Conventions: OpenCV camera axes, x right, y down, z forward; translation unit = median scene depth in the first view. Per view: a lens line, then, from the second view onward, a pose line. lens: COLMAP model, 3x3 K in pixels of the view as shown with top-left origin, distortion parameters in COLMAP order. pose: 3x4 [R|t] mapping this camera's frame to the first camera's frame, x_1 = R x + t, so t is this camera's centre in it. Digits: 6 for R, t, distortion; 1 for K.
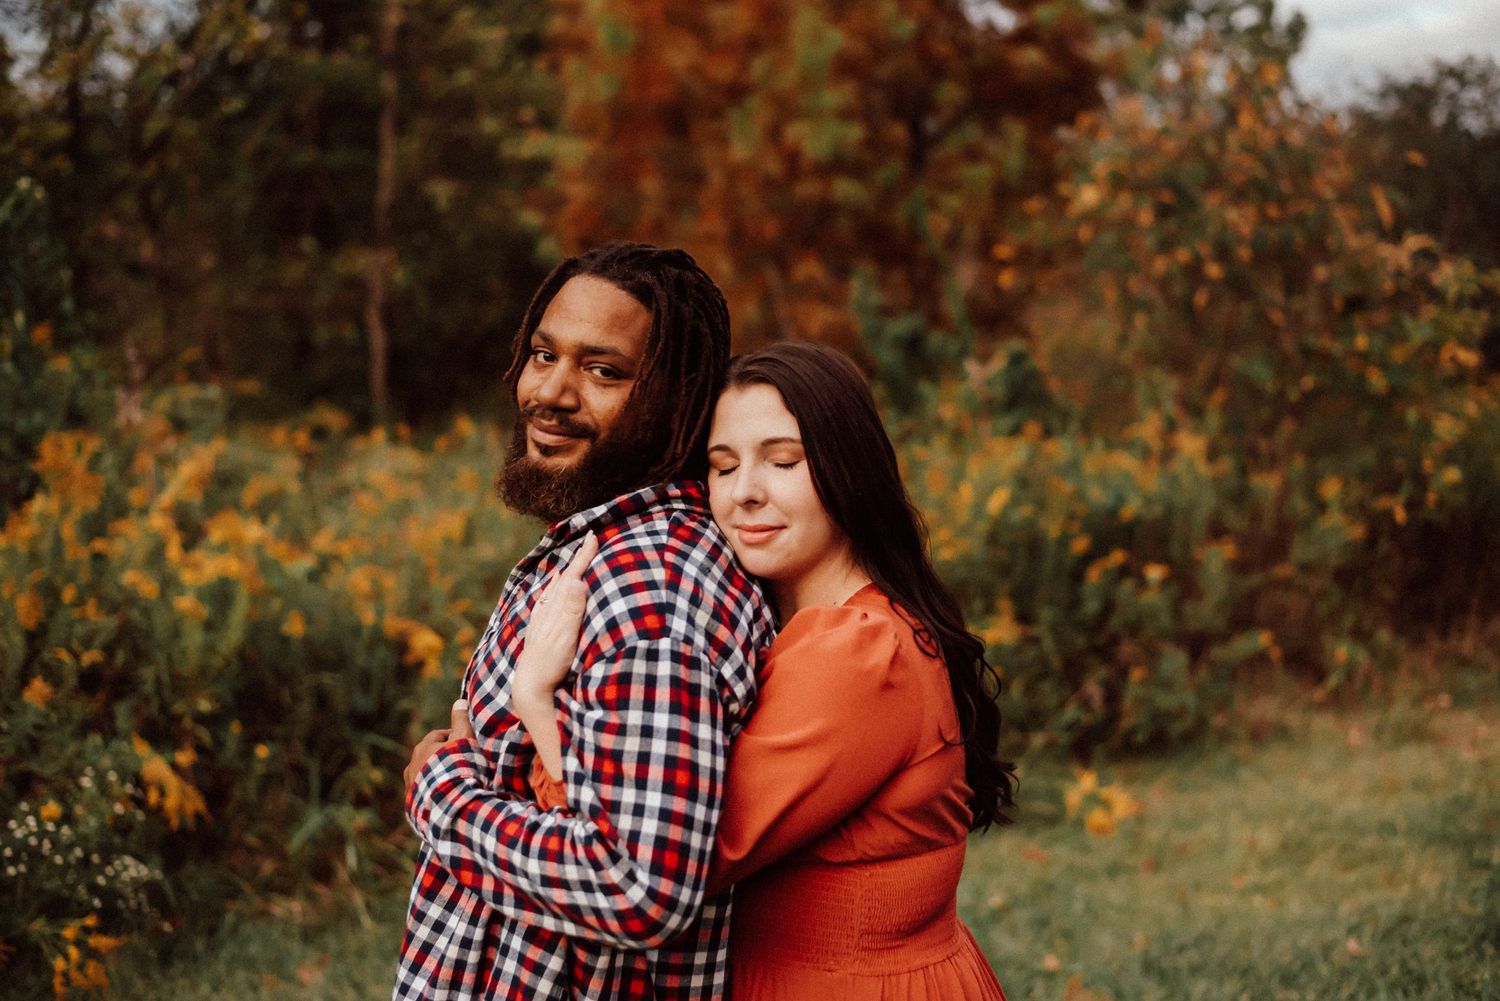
lens RADIAL K [[2254.2, 0, 750.0], [0, 2254.2, 500.5], [0, 0, 1]] dist [-0.112019, -0.011573]
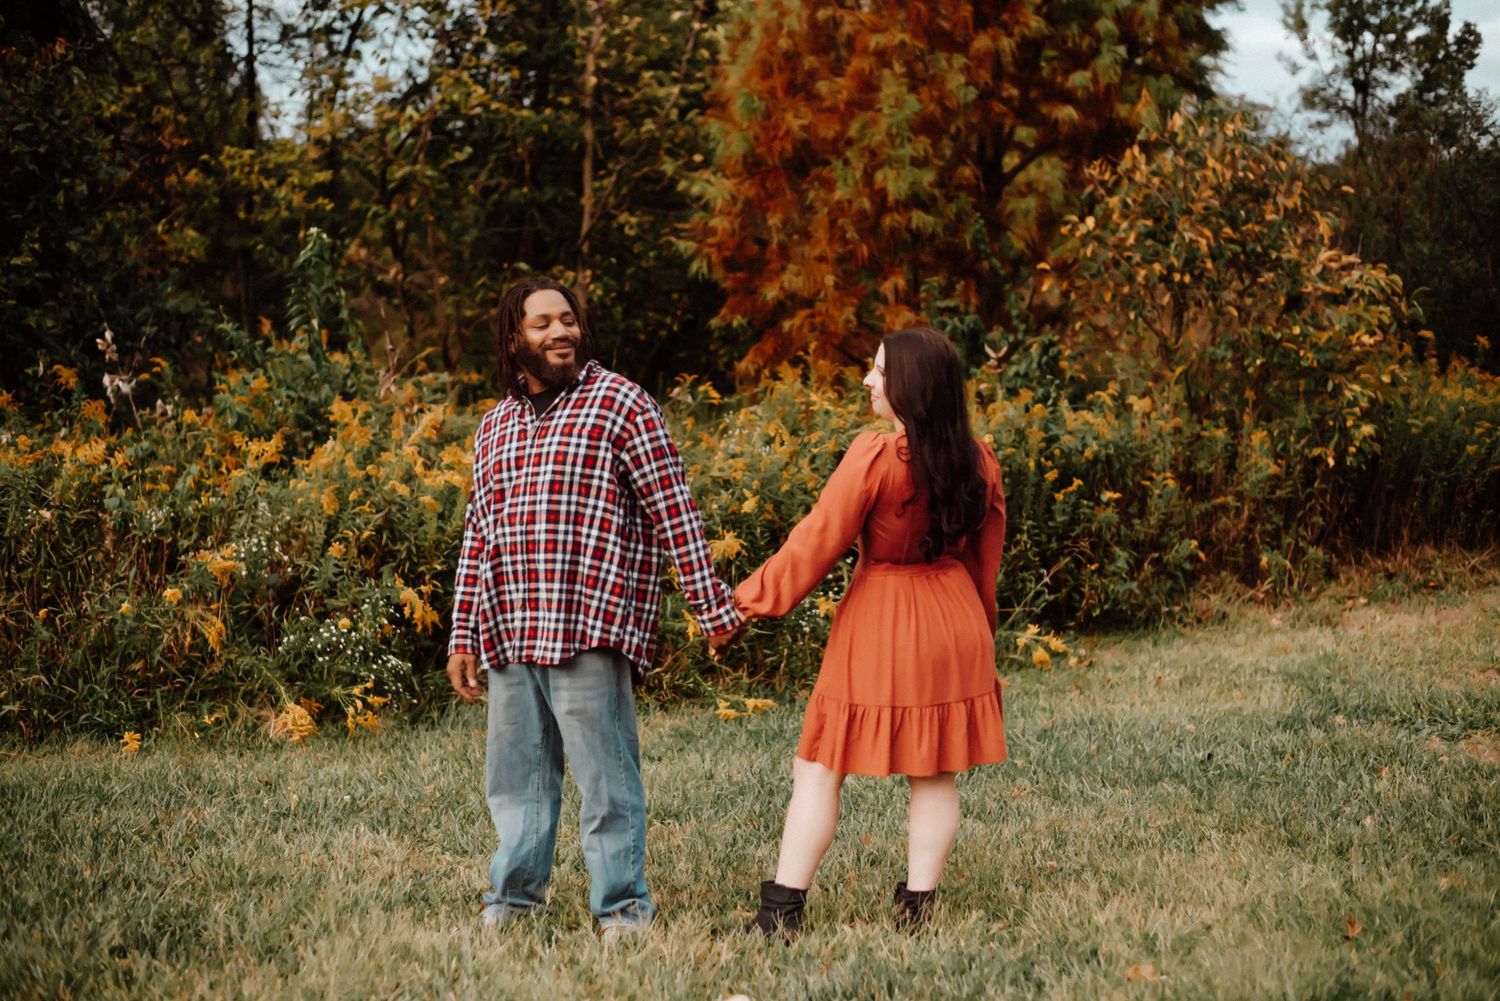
lens RADIAL K [[2254.2, 0, 750.0], [0, 2254.2, 500.5], [0, 0, 1]] dist [-0.112019, -0.011573]
pose [[0.994632, -0.006487, -0.103268, 0.096952], [0.006016, 0.999970, -0.004878, 0.038215], [0.103297, 0.004231, 0.994642, -0.387442]]
